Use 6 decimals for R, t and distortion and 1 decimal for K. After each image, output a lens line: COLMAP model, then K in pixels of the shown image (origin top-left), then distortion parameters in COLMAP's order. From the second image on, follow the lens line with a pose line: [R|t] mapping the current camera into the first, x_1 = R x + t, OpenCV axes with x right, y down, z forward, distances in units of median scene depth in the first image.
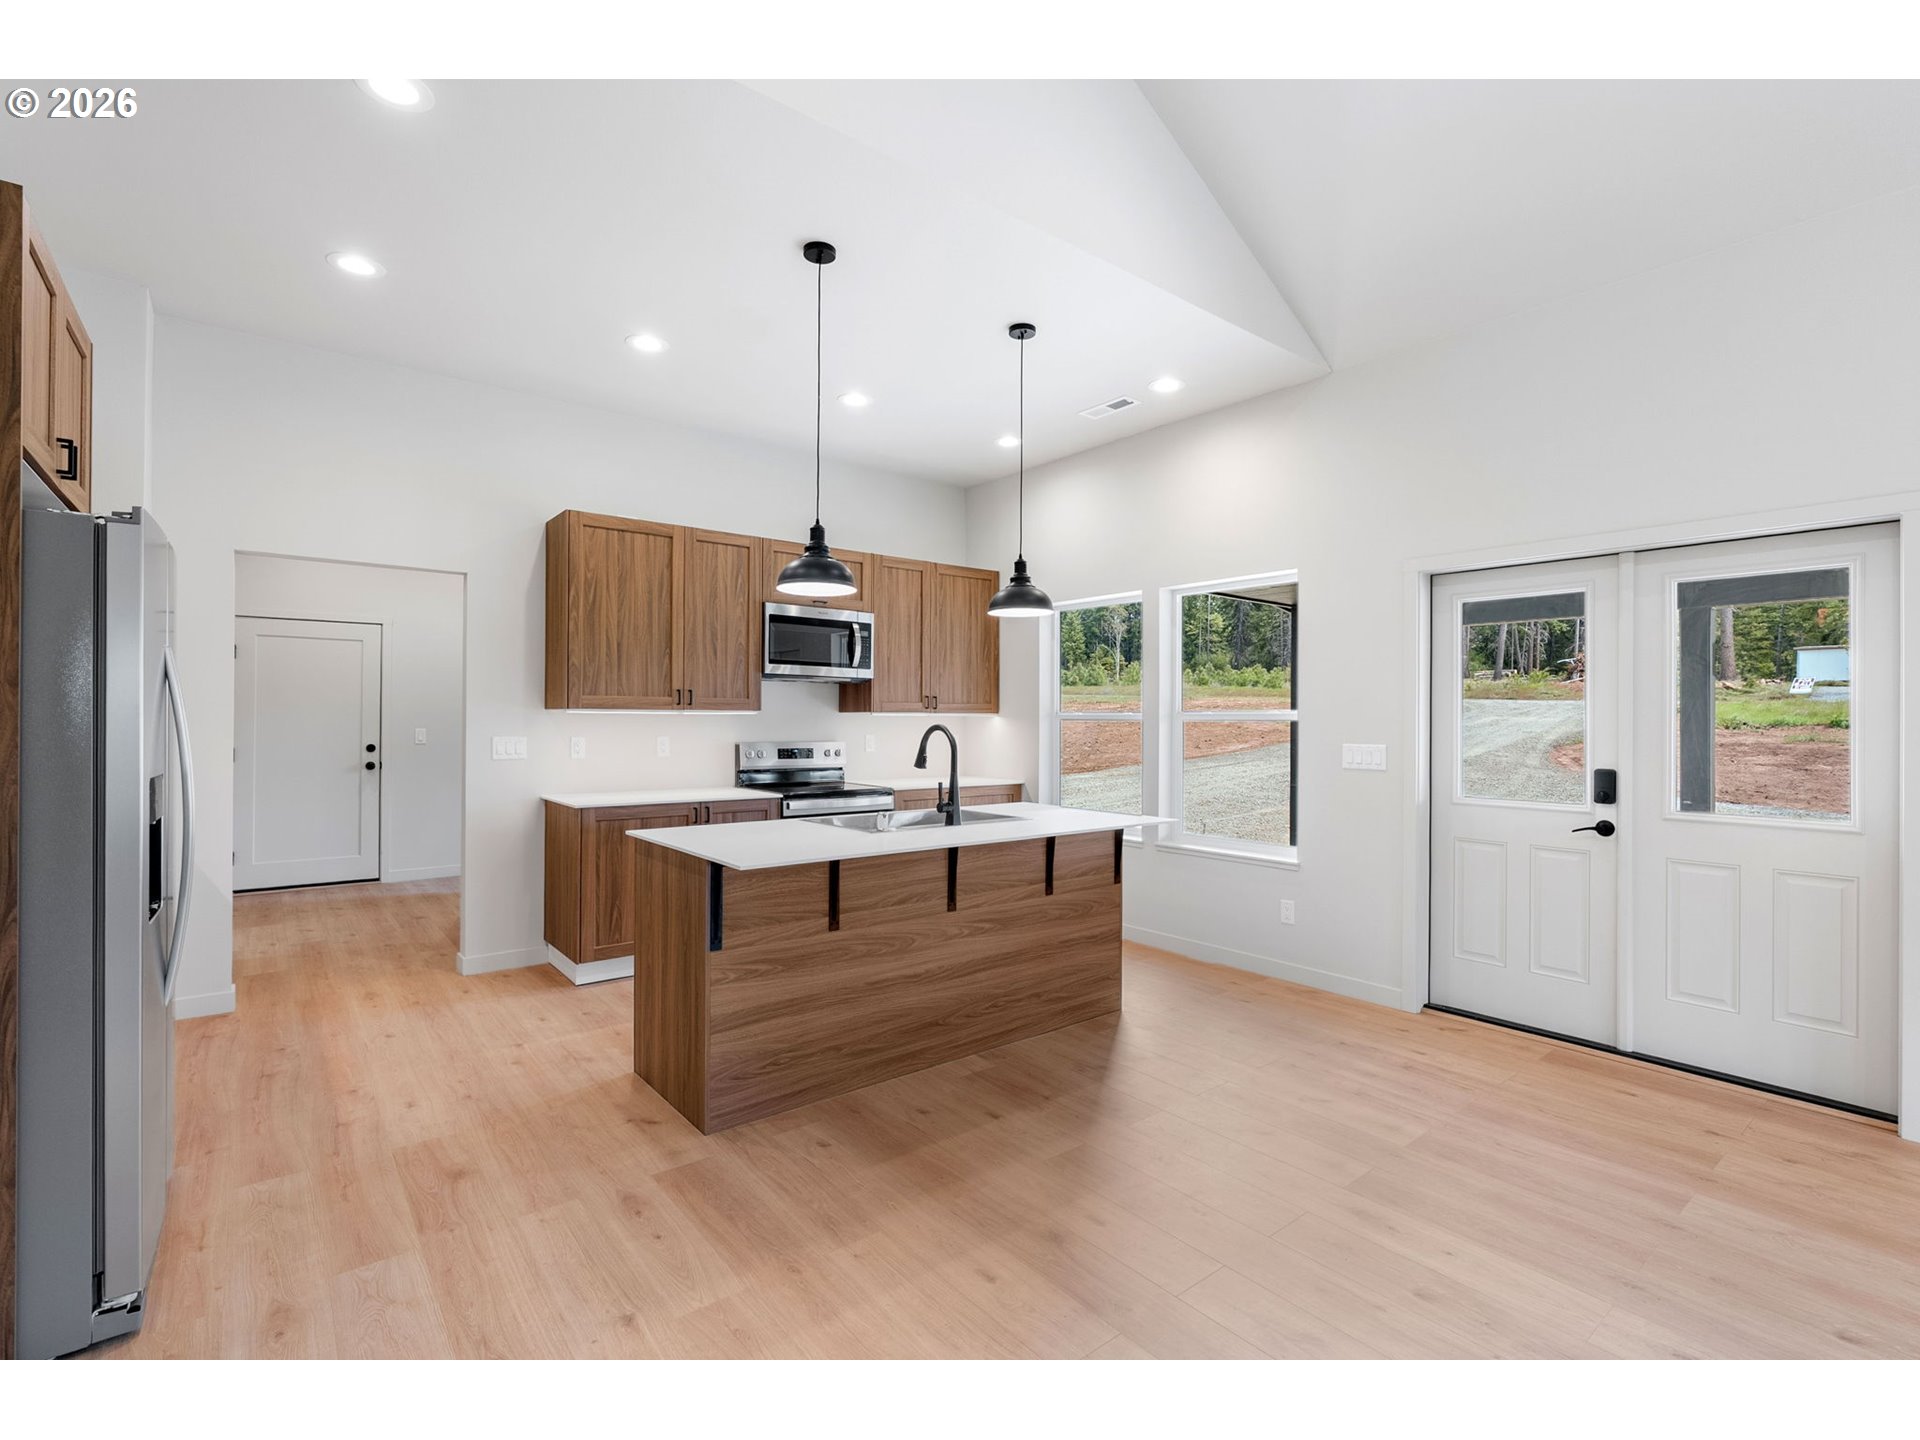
lens RADIAL K [[922.2, 0, 972.2], [0, 922.2, 721.3], [0, 0, 1]] dist [-0.002852, 0.003232]
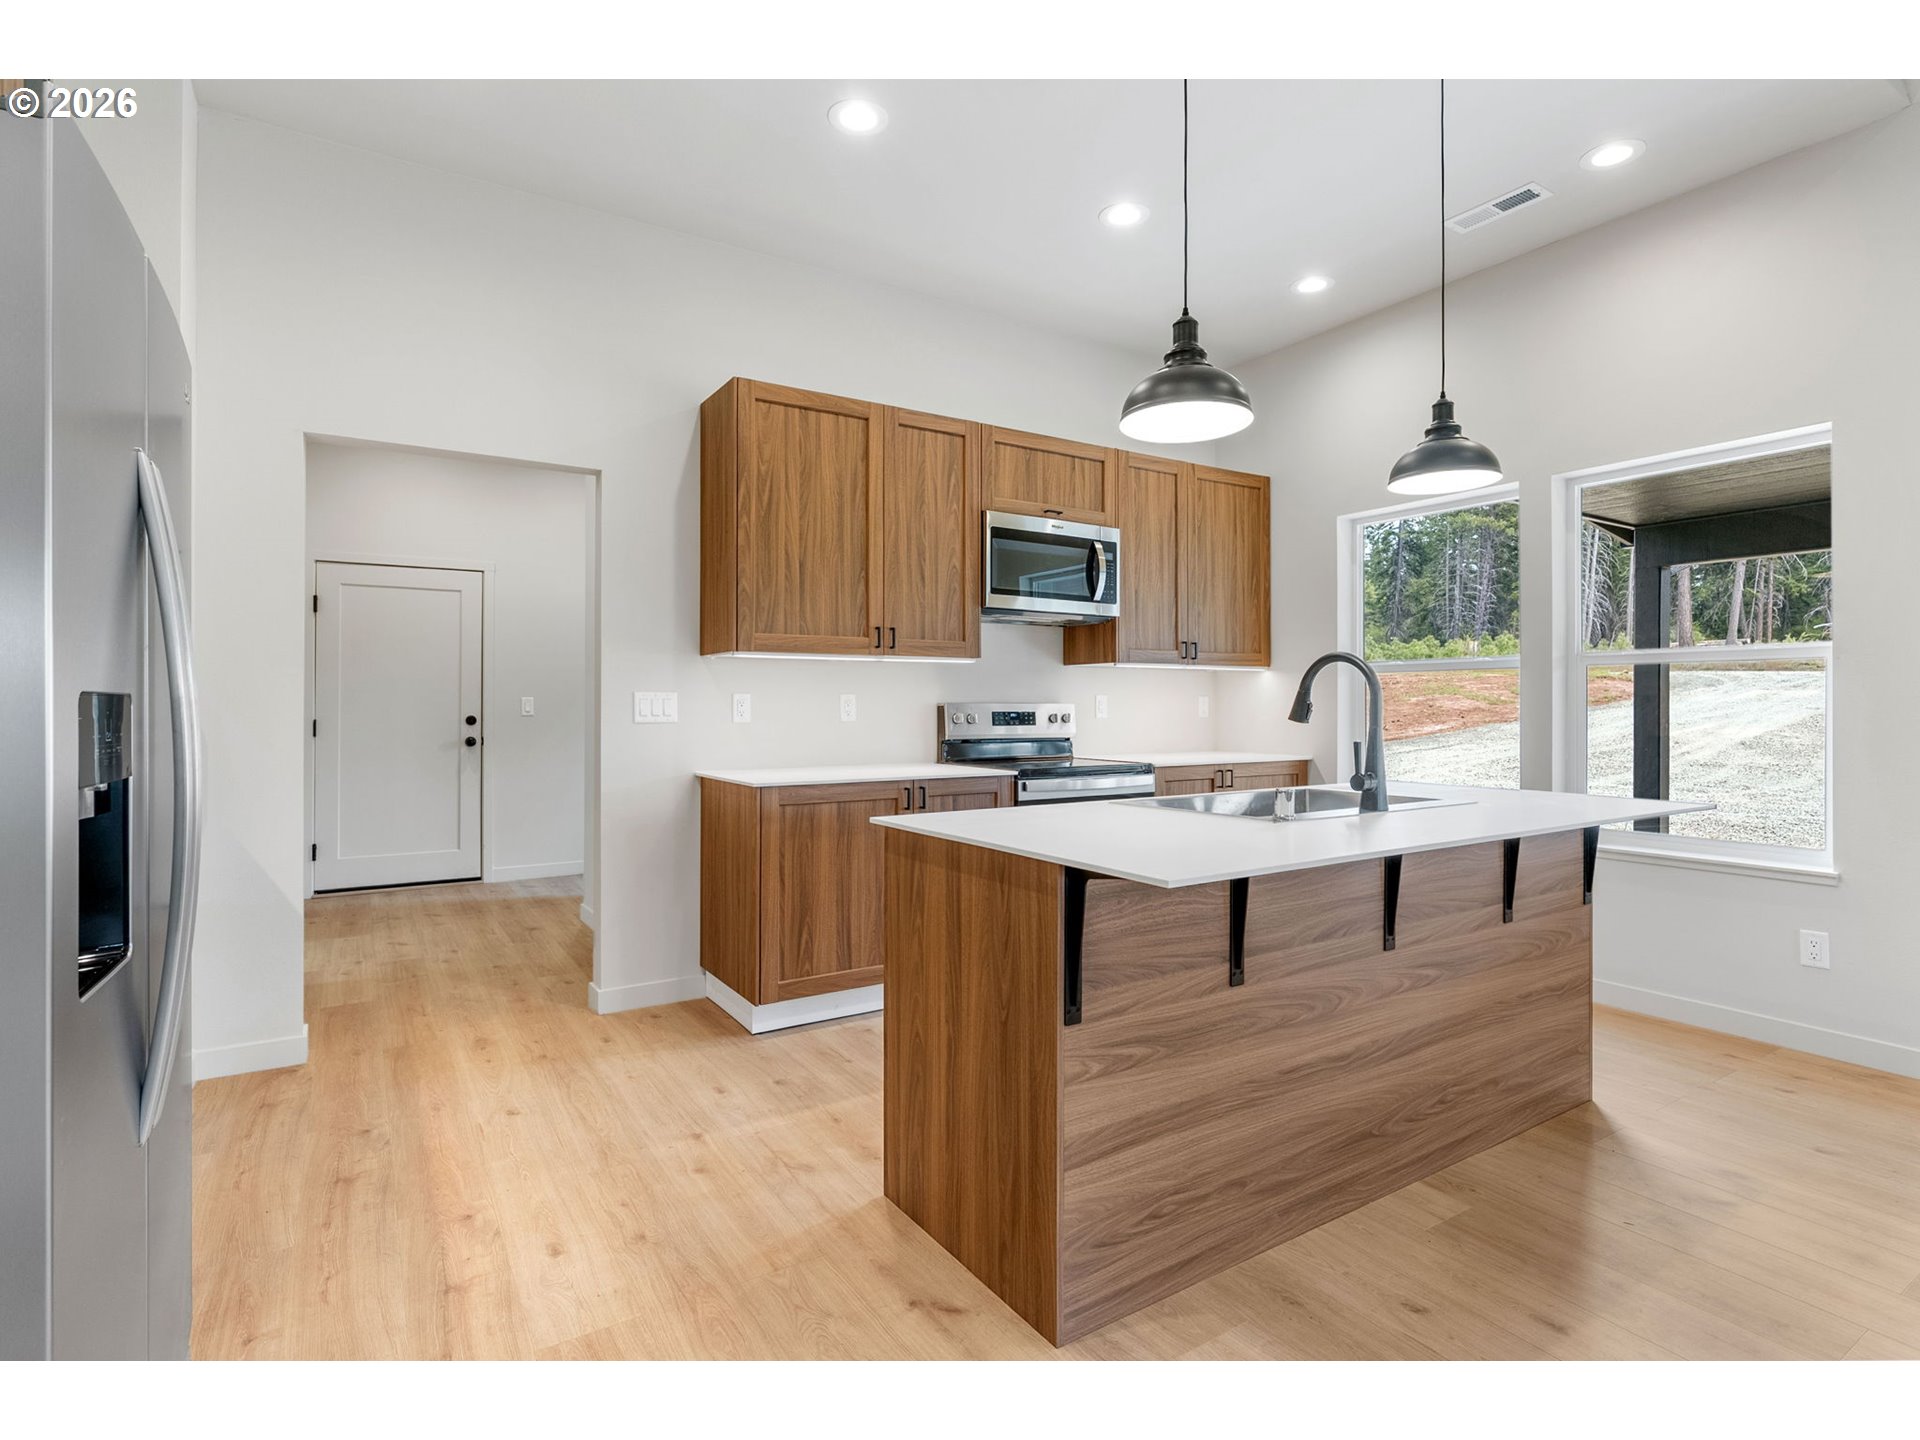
lens RADIAL K [[922.2, 0, 947.5], [0, 922.2, 716.3], [0, 0, 1]] dist [-0.002852, 0.003232]
pose [[0.996083, -0.005155, -0.088278, -0.215152], [0.005041, 0.999986, -0.001516, 0.040795], [0.088284, 0.001065, 0.996095, 0.299012]]
